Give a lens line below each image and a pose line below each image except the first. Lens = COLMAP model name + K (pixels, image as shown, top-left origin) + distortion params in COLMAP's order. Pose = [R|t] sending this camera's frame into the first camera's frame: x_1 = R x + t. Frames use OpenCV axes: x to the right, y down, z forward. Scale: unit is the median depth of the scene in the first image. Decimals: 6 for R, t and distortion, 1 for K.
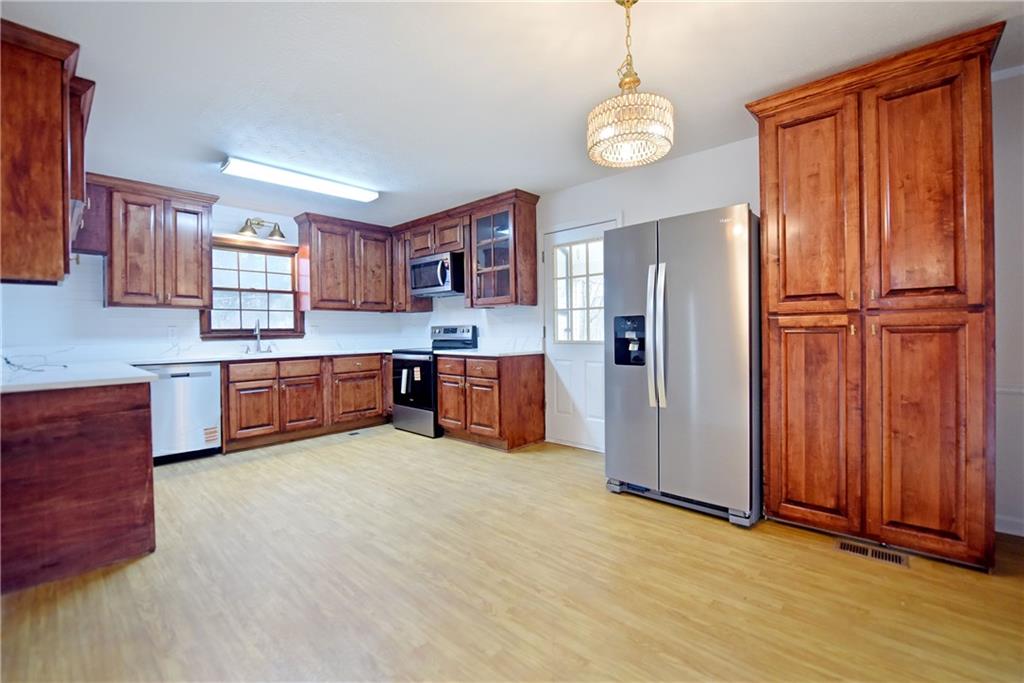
lens RADIAL K [[433.4, 0, 512.0], [0, 433.4, 341.5], [0, 0, 1]] dist [0.000341, -0.000002]
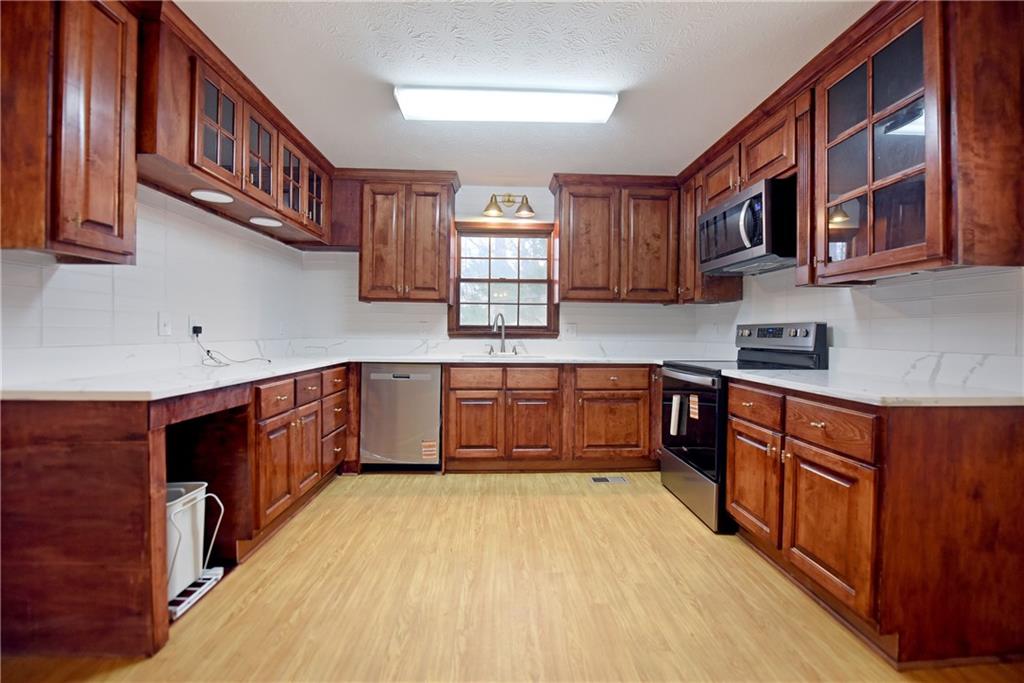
lens RADIAL K [[409.3, 0, 517.4], [0, 409.3, 336.1], [0, 0, 1]] dist [-0.020801, -0.000521]
pose [[0.711642, 0.026080, -0.702058, -0.010792], [-0.035486, 0.999369, 0.001154, -0.011583], [0.701646, 0.024092, 0.712119, 0.484142]]
